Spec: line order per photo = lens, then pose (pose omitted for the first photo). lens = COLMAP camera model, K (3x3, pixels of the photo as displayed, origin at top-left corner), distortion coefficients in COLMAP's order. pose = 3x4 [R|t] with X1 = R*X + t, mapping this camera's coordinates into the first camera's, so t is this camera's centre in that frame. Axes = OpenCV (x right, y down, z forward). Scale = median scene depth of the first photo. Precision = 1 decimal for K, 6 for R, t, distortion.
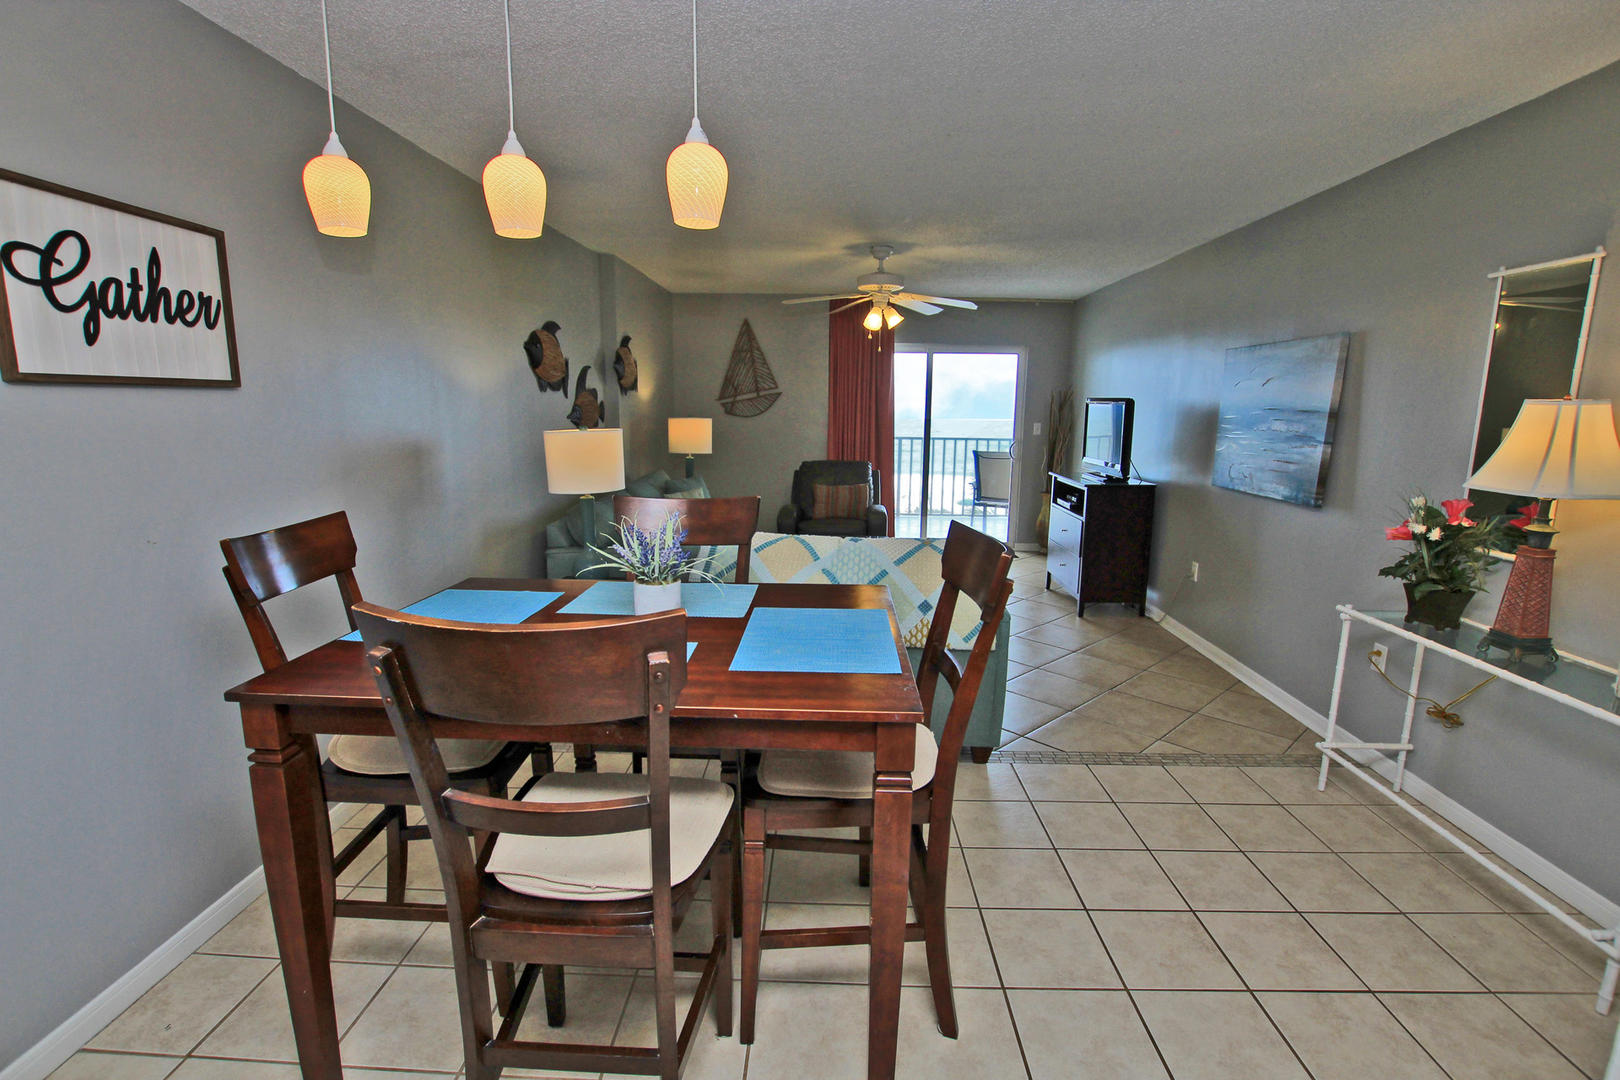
lens RADIAL K [[754.0, 0, 808.1], [0, 754.0, 544.9], [0, 0, 1]] dist [-0.036878, 0.007743]
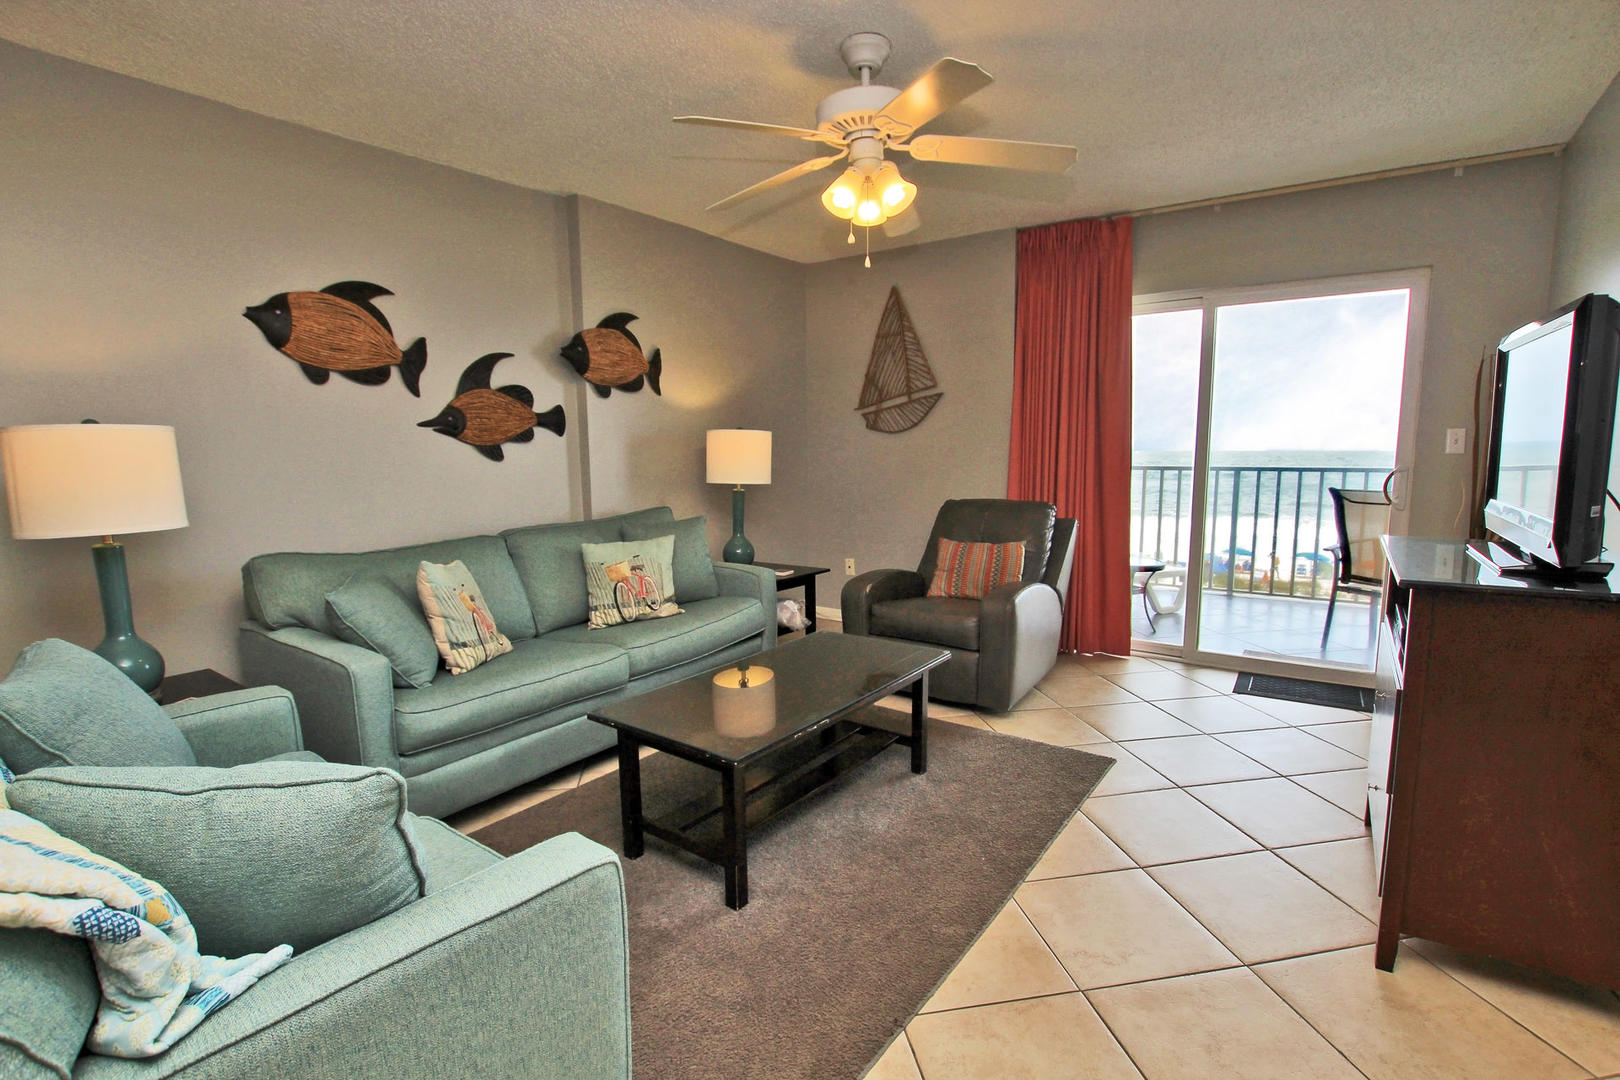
lens RADIAL K [[754.0, 0, 808.1], [0, 754.0, 544.9], [0, 0, 1]] dist [-0.036878, 0.007743]
pose [[0.837608, 0.050888, -0.543896, 0.492055], [-0.079004, 0.996469, -0.028436, -0.099130], [0.540528, 0.066788, 0.838671, 0.888580]]
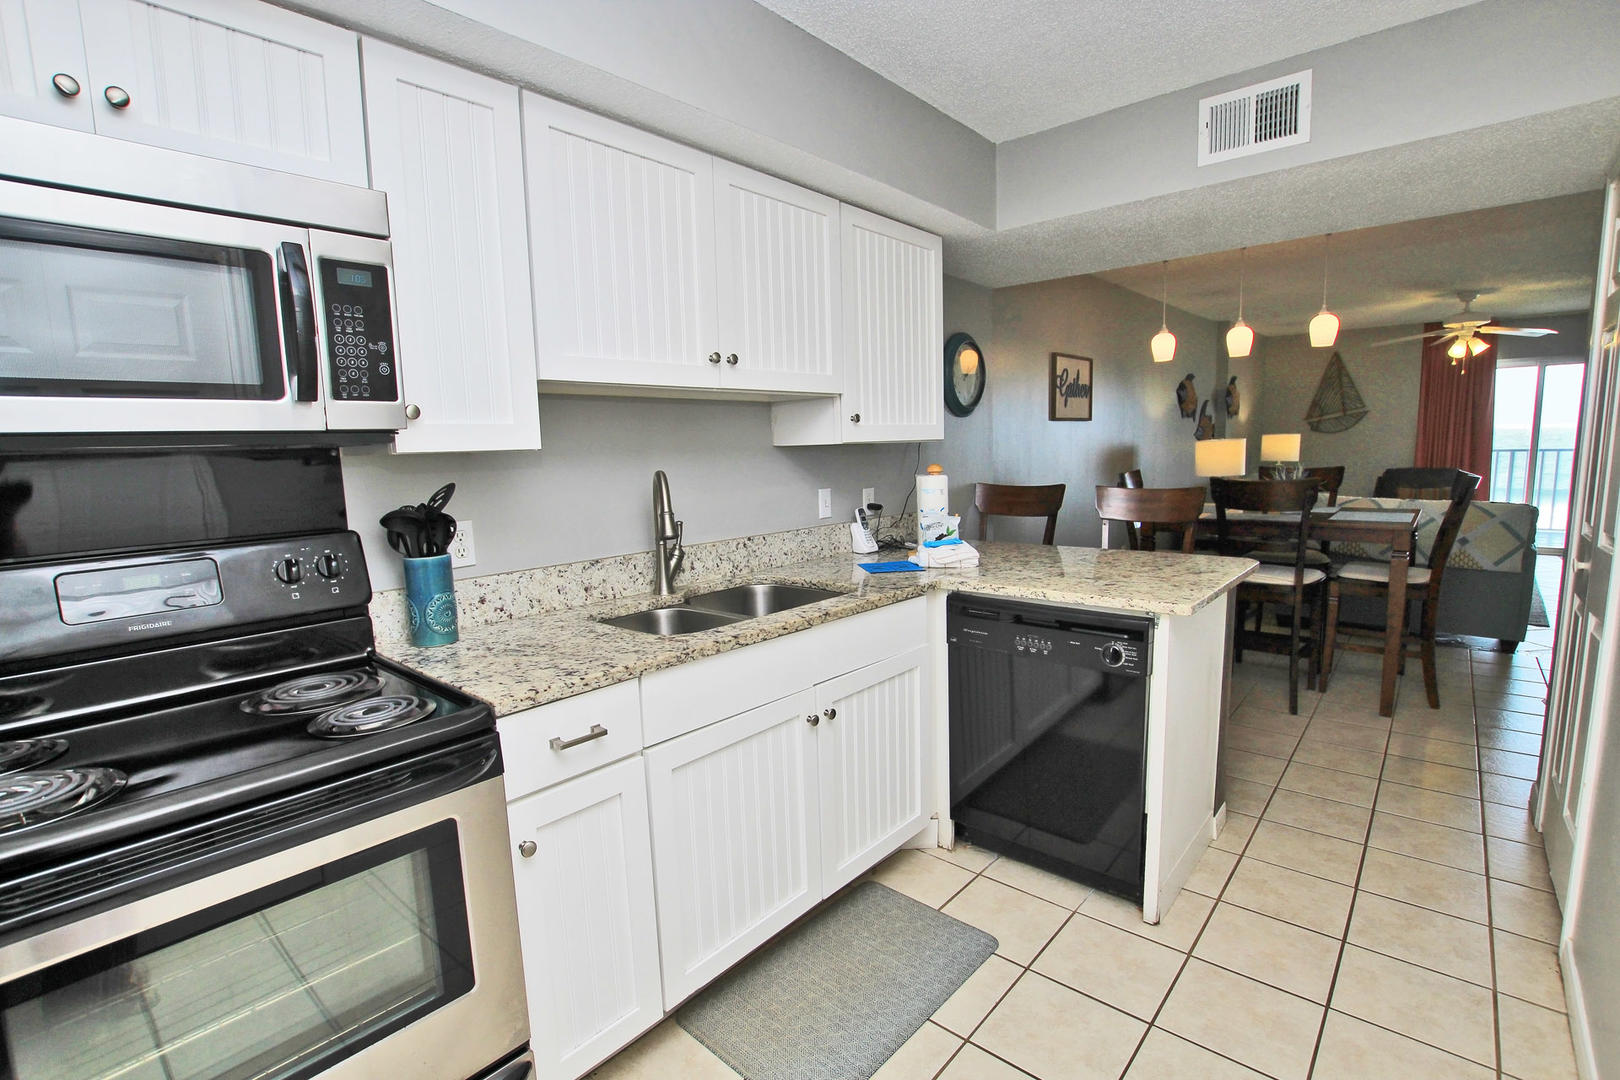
lens RADIAL K [[754.0, 0, 808.1], [0, 754.0, 544.9], [0, 0, 1]] dist [-0.036878, 0.007743]
pose [[0.774184, 0.050913, -0.630909, 0.055200], [-0.075540, 0.997068, -0.012233, 0.184305], [0.628436, 0.057129, 0.775760, -0.921580]]
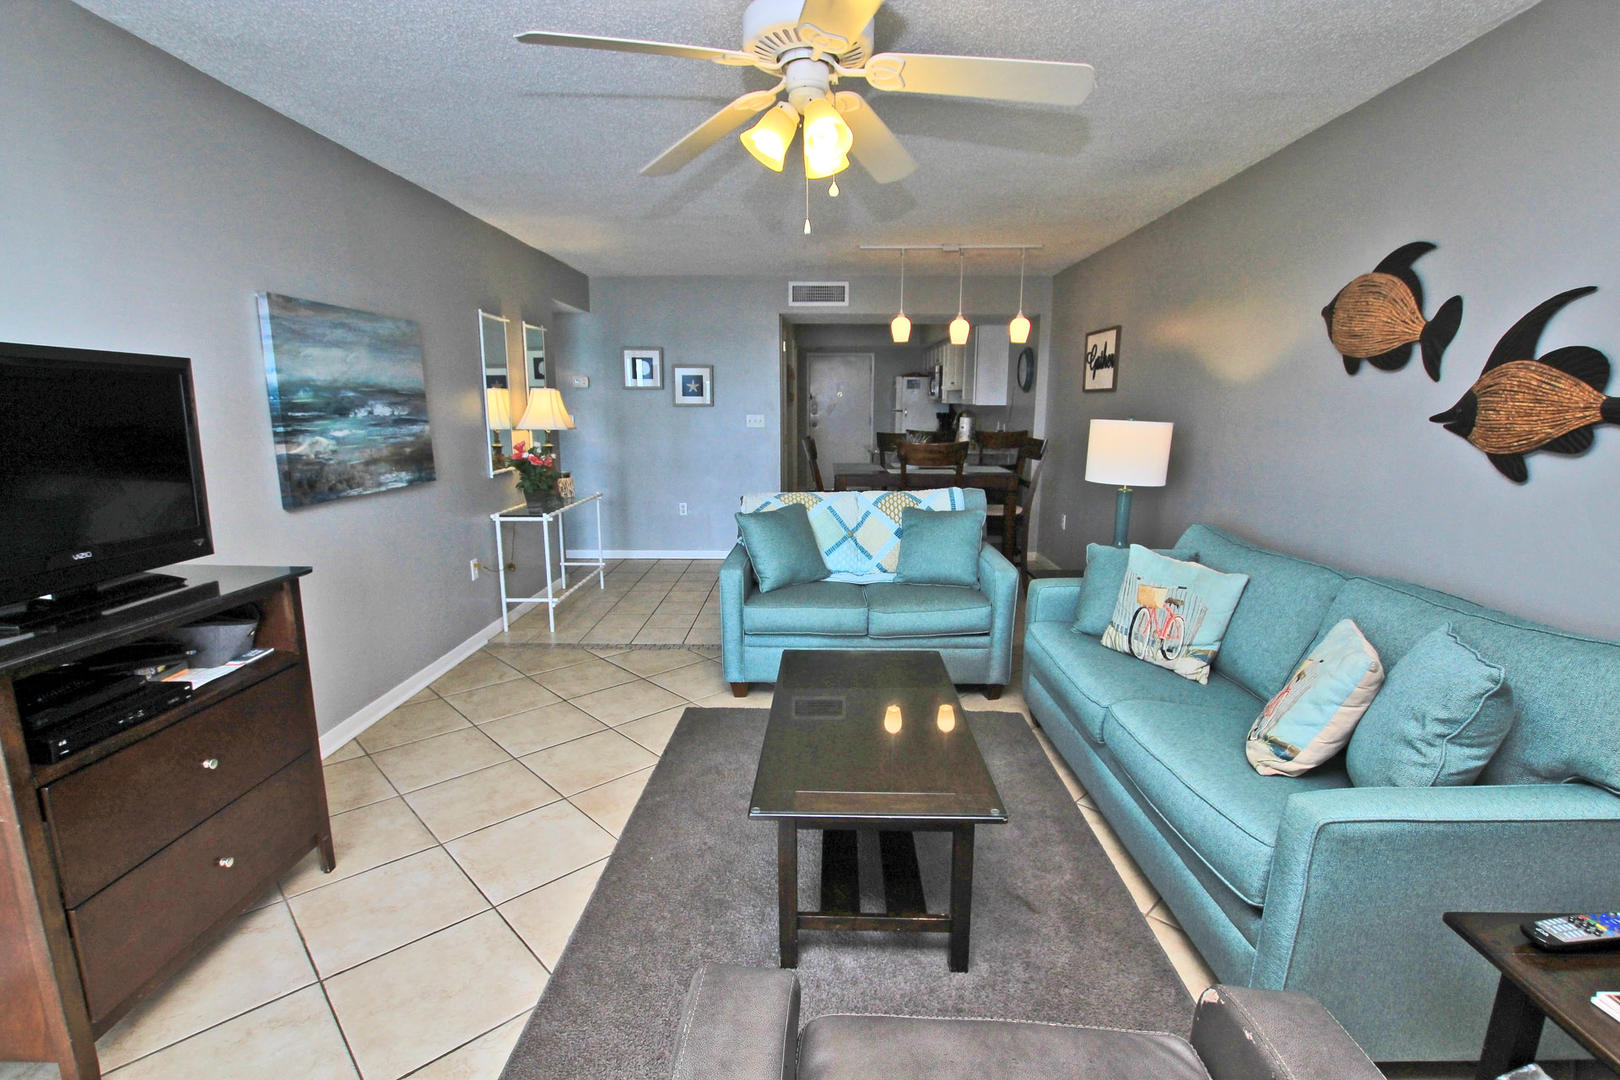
lens RADIAL K [[754.0, 0, 808.1], [0, 754.0, 544.9], [0, 0, 1]] dist [-0.036878, 0.007743]
pose [[-0.999810, -0.008138, -0.017714, 0.144716], [-0.013962, 0.933081, 0.359395, -0.370099], [0.013603, 0.359574, -0.933017, 2.087746]]
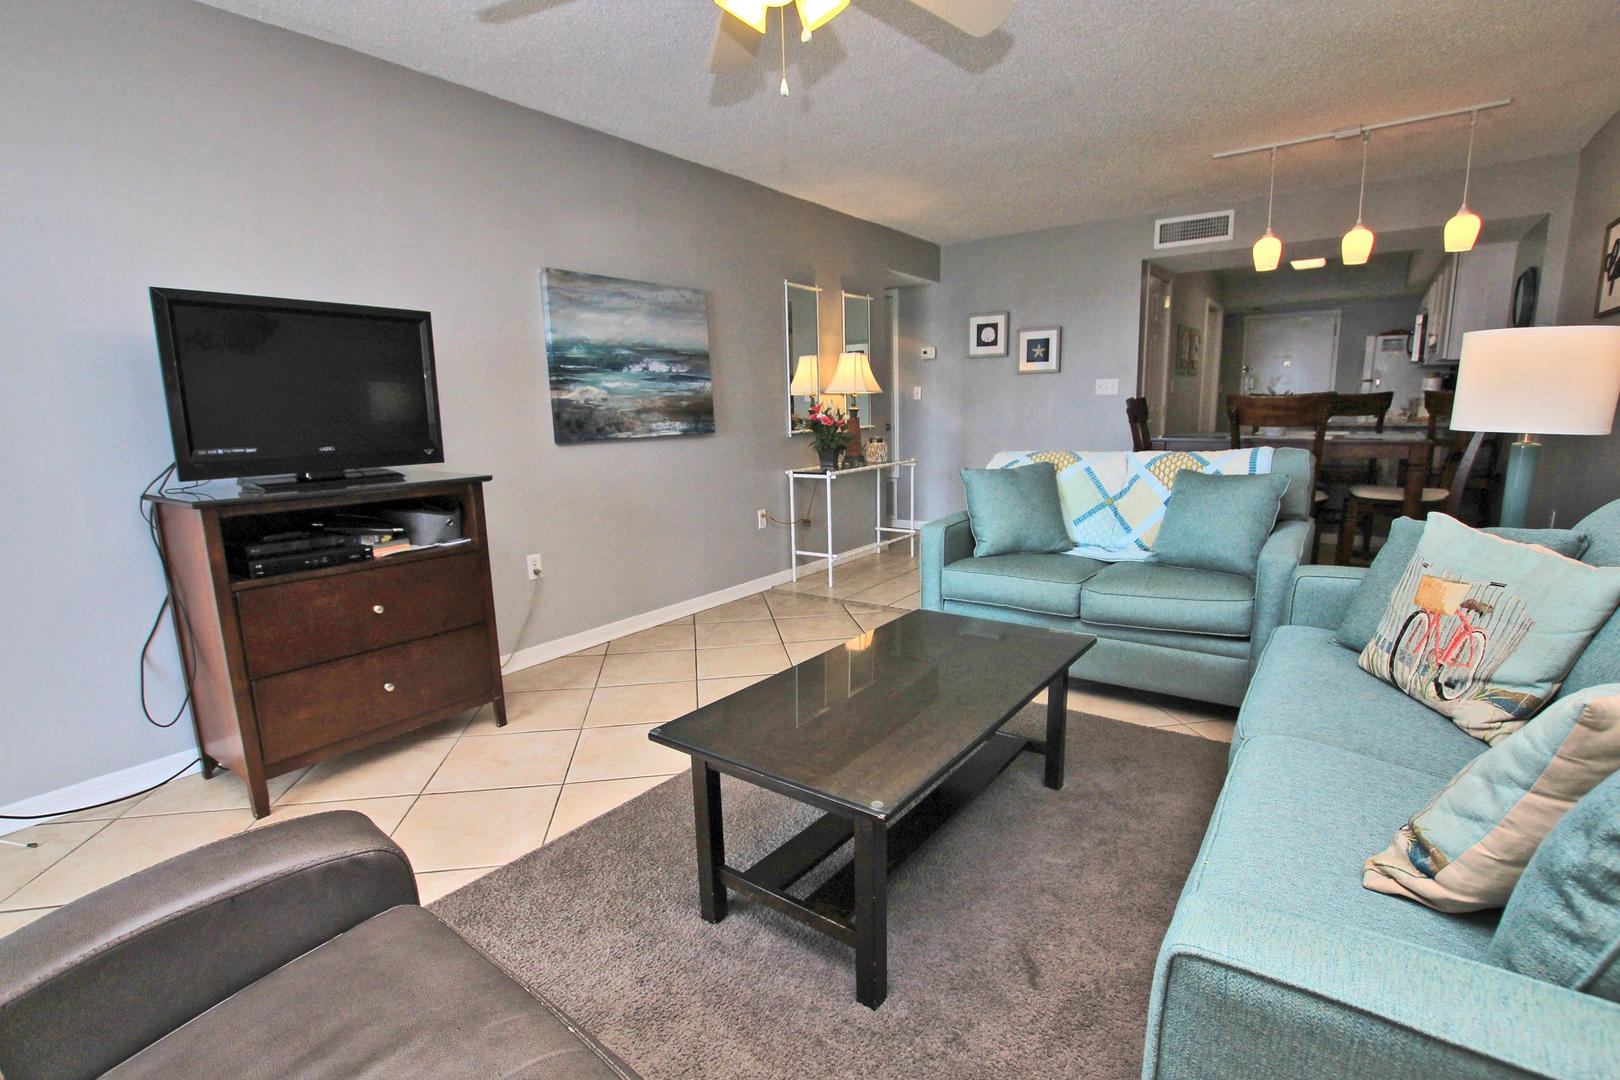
lens RADIAL K [[754.0, 0, 808.1], [0, 754.0, 544.9], [0, 0, 1]] dist [-0.036878, 0.007743]
pose [[-0.827821, -0.090680, 0.553614, -0.162512], [0.118571, 0.936273, 0.330657, -0.272879], [-0.548318, 0.339367, -0.764315, 1.944951]]
